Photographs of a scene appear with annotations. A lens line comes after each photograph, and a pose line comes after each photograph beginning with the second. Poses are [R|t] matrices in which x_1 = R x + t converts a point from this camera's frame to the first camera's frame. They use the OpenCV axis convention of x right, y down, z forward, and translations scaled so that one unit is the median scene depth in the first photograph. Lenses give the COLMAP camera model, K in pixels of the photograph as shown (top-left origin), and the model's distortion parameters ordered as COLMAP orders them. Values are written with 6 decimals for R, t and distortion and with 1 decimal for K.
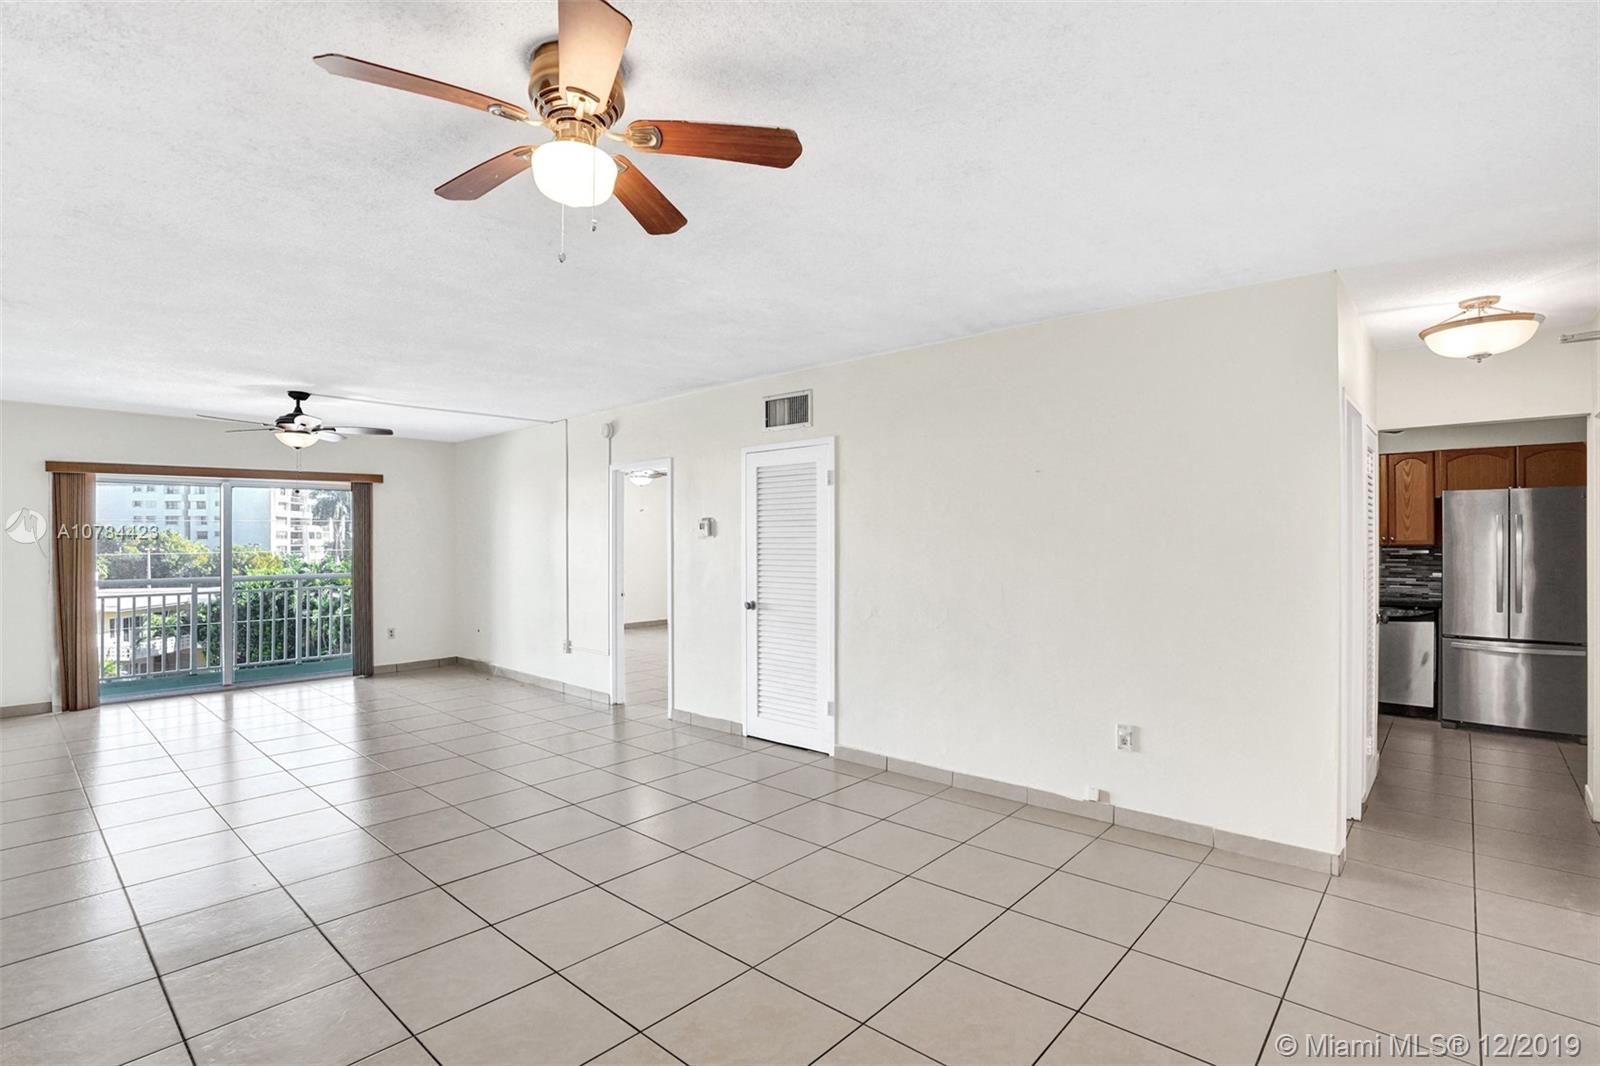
lens RADIAL K [[769.5, 0, 801.7], [0, 769.5, 537.8], [0, 0, 1]] dist [-0.070657, 0.029736]
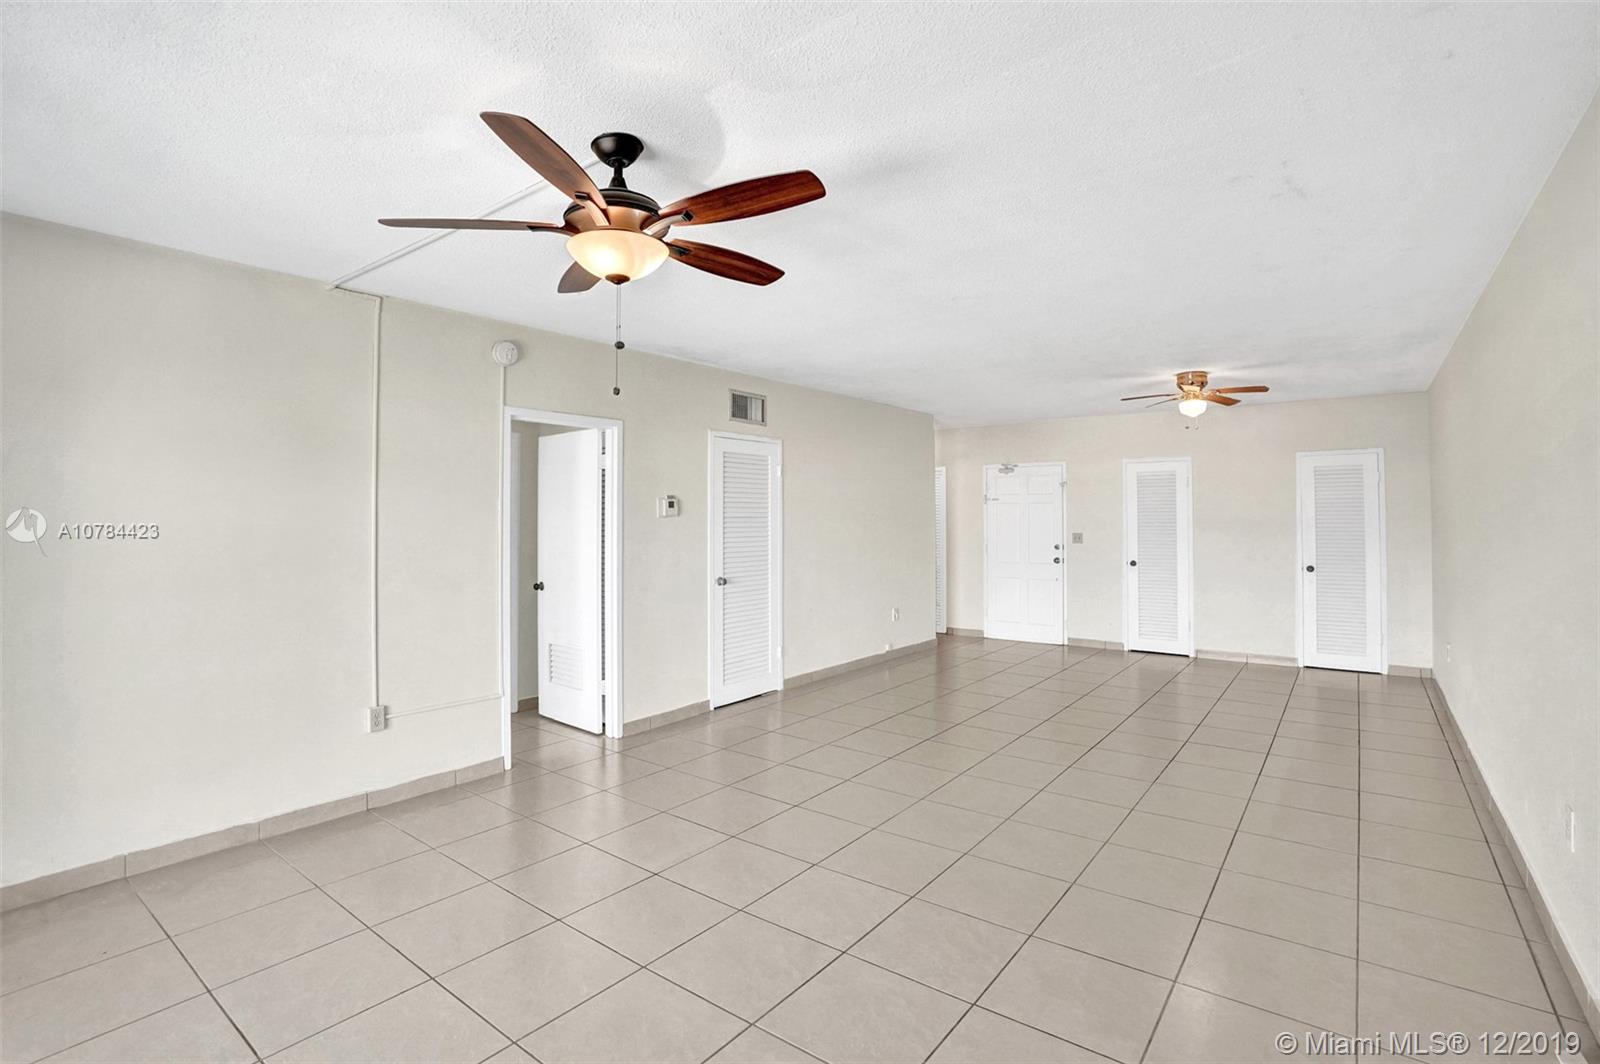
lens RADIAL K [[751.2, 0, 798.0], [0, 751.2, 517.9], [0, 0, 1]] dist [-0.069500, 0.027387]
pose [[-0.073596, 0.004314, 0.997279, -0.794103], [0.000480, 0.999991, -0.004290, 0.003288], [-0.997288, 0.000163, -0.073597, 0.700752]]
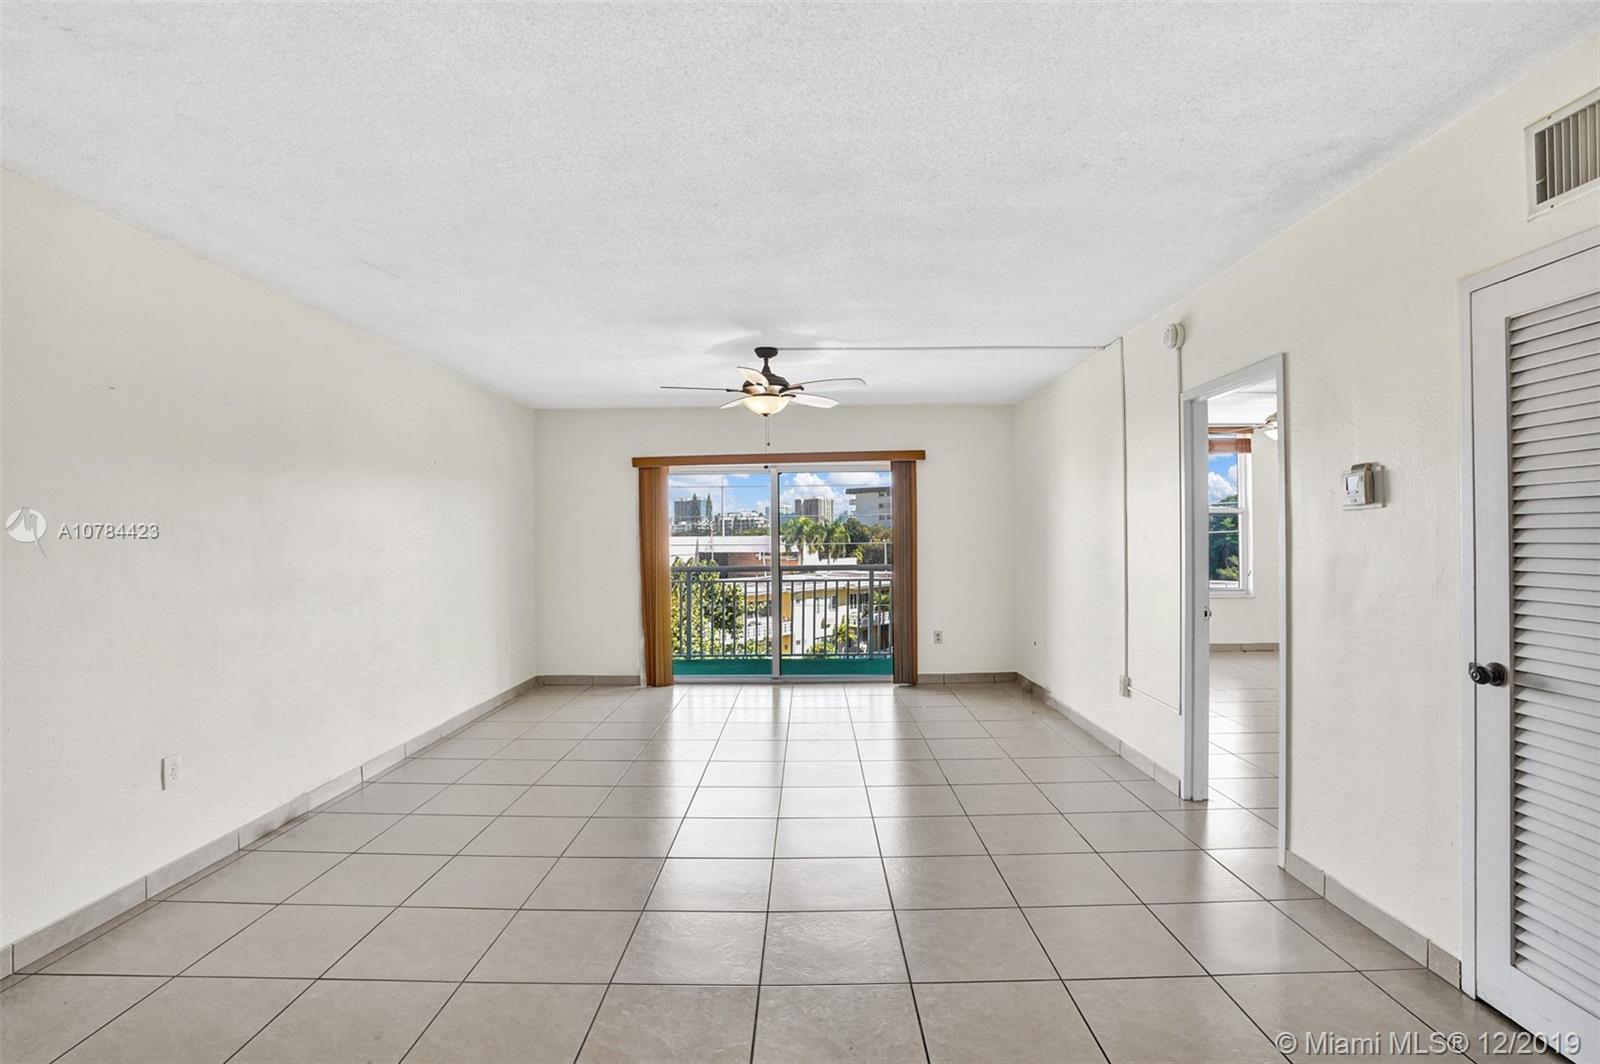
lens RADIAL K [[751.4, 0, 800.0], [0, 751.4, 532.0], [0, 0, 1]] dist [-0.069511, 0.026573]
pose [[0.661127, -0.006894, -0.750243, -0.016078], [0.008833, 0.999960, -0.001404, 0.009028], [0.750222, -0.005699, 0.661161, 0.355065]]
